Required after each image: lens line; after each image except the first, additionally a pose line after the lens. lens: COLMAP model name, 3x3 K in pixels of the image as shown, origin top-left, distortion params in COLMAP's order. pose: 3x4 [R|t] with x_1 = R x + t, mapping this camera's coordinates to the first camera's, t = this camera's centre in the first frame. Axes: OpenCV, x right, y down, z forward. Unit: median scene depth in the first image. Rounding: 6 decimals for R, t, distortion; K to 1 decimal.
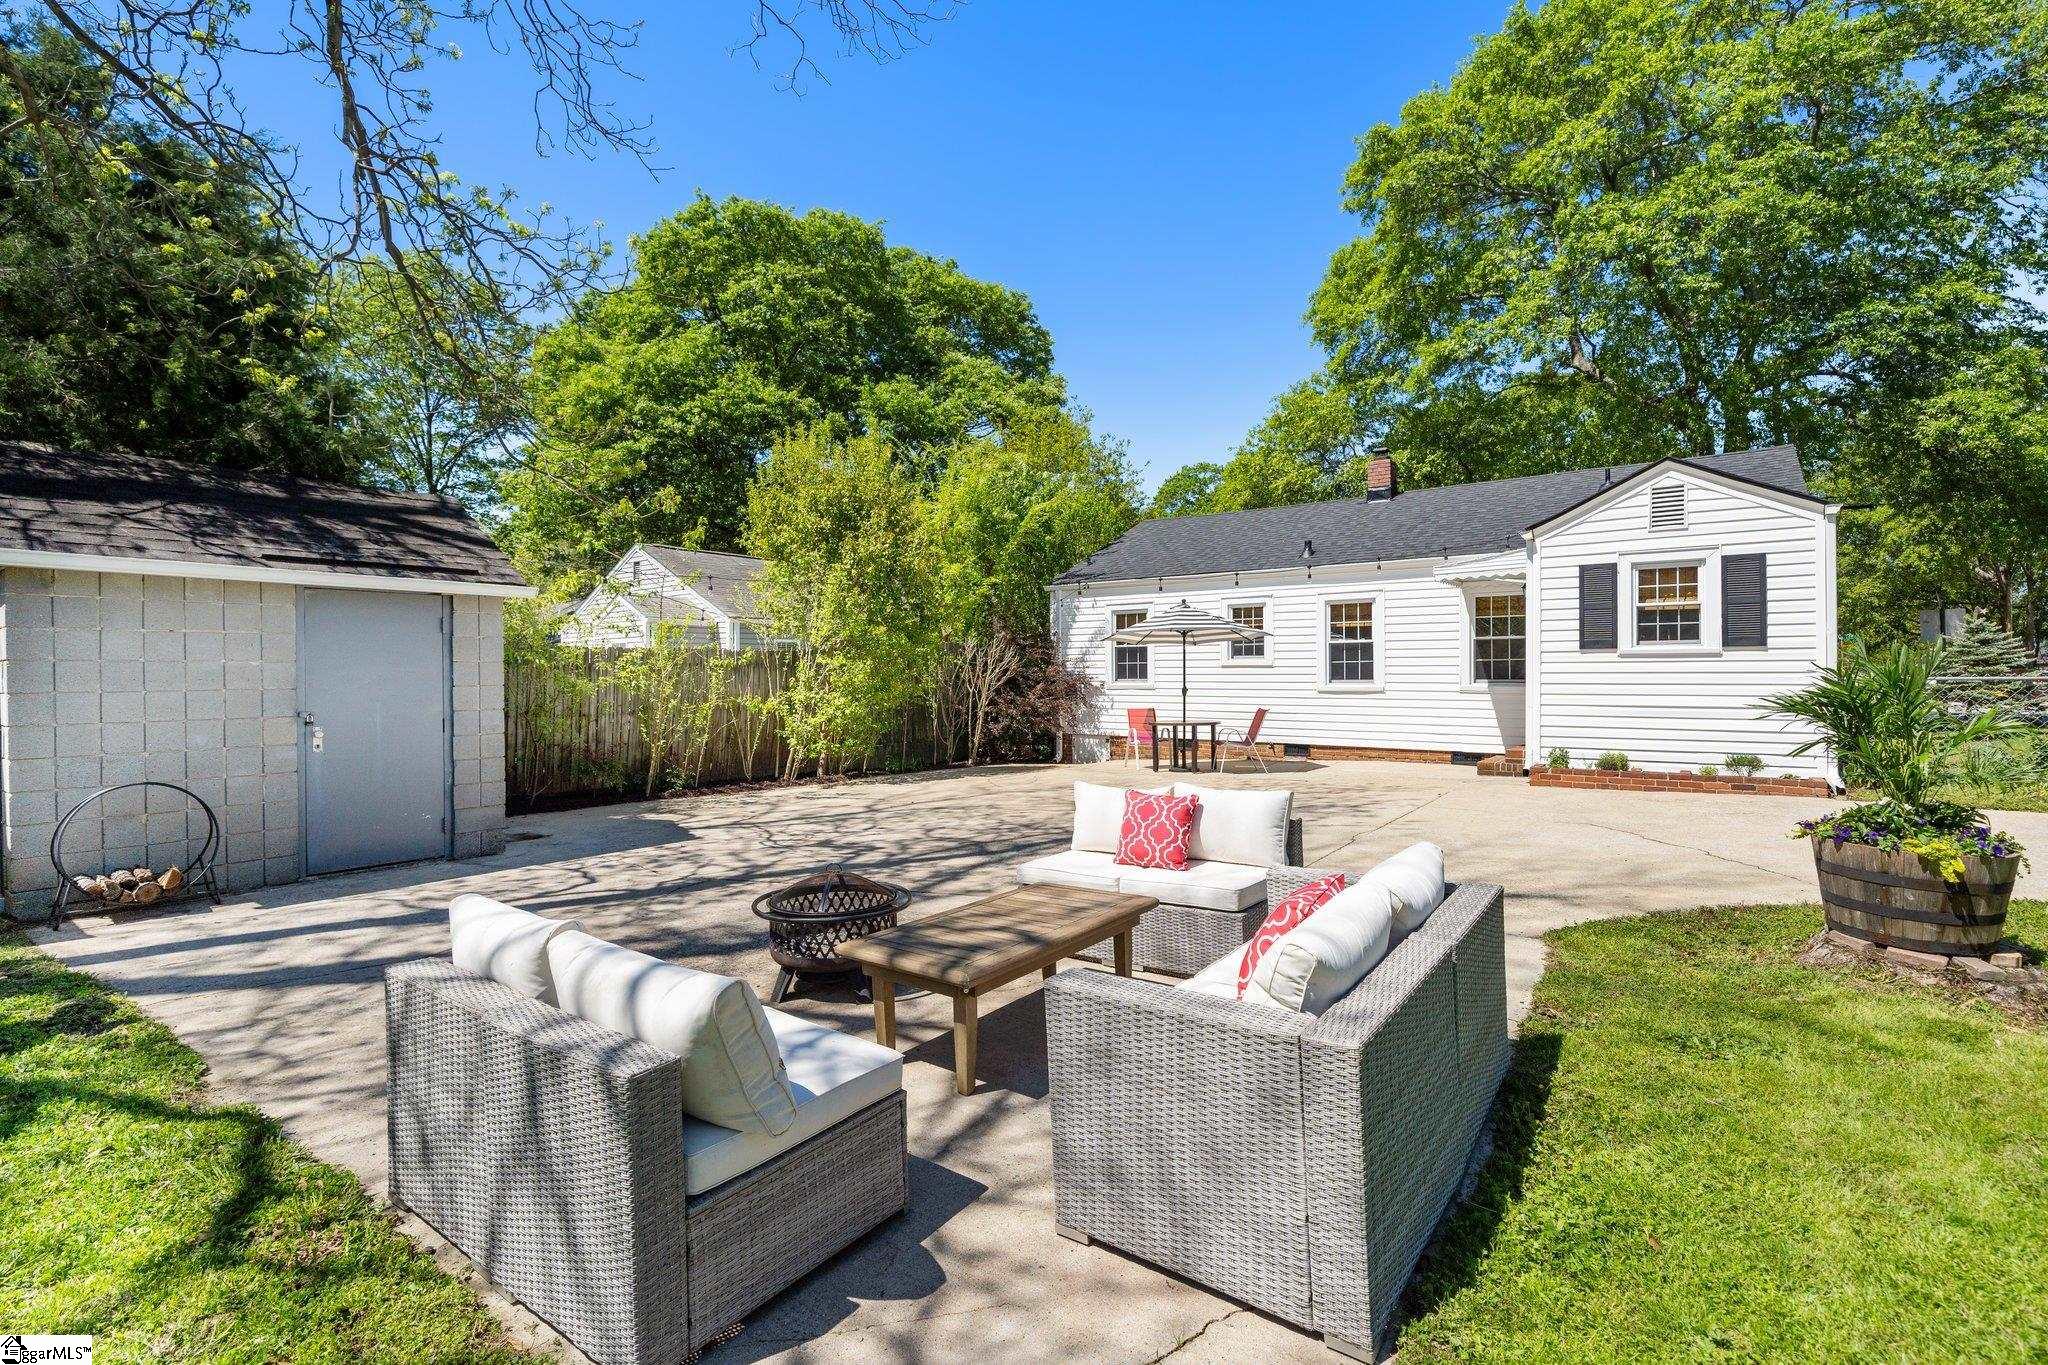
lens RADIAL K [[897.5, 0, 1027.1], [0, 897.5, 680.6], [0, 0, 1]] dist [-0.000657, 0.001195]
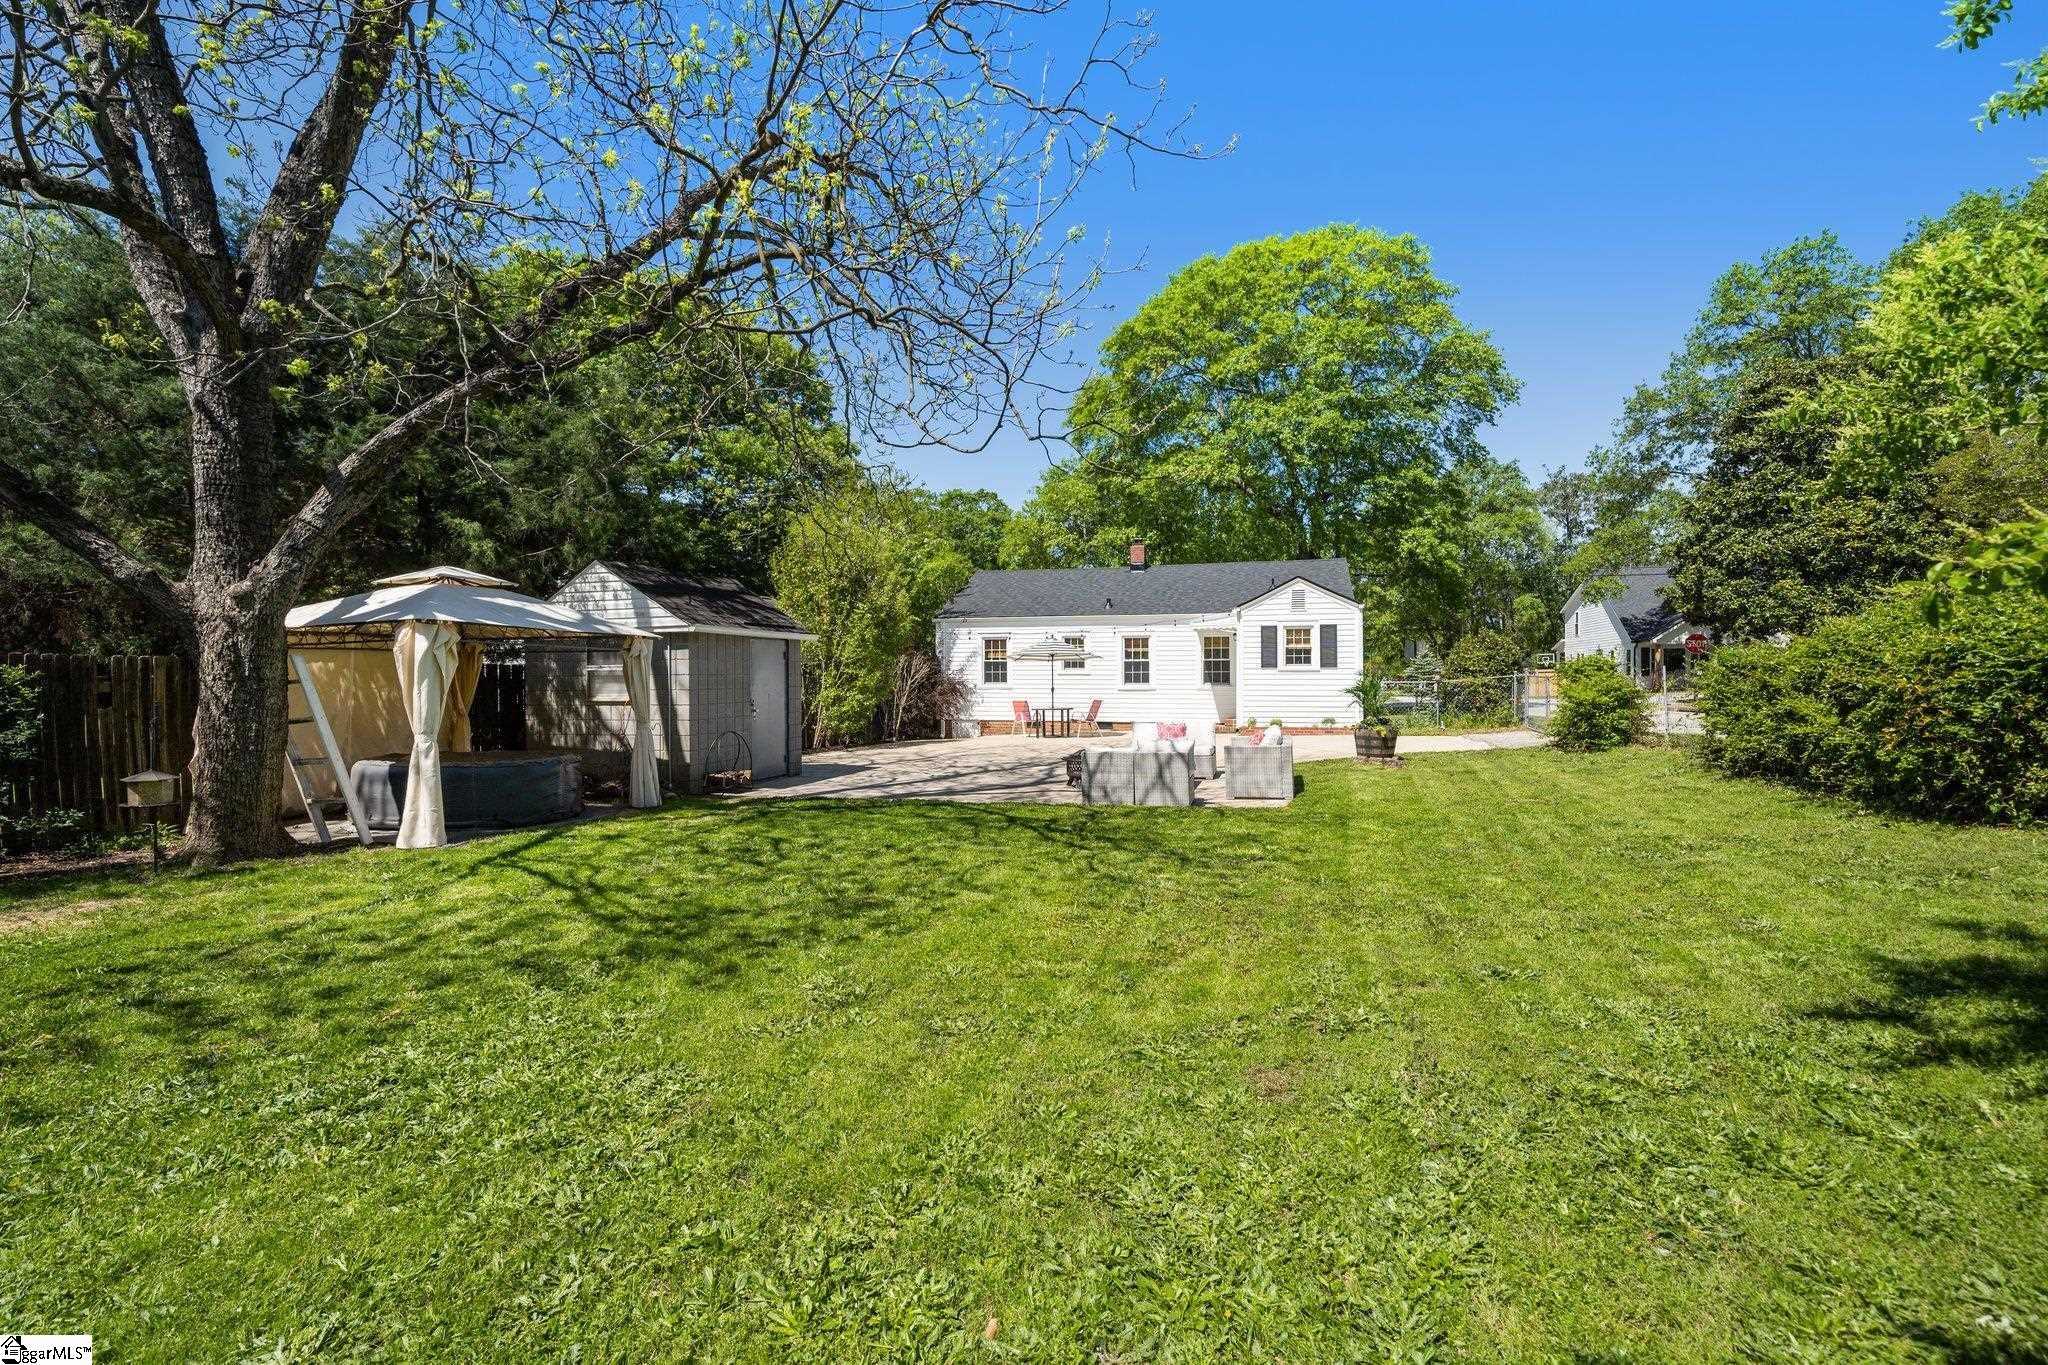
lens RADIAL K [[897.5, 0, 1022.6], [0, 897.5, 685.1], [0, 0, 1]] dist [-0.000657, 0.001195]
pose [[0.934574, -0.002102, 0.355761, -0.441338], [0.001558, 0.999997, 0.001814, -0.000231], [-0.355764, -0.001141, 0.934575, -0.507230]]
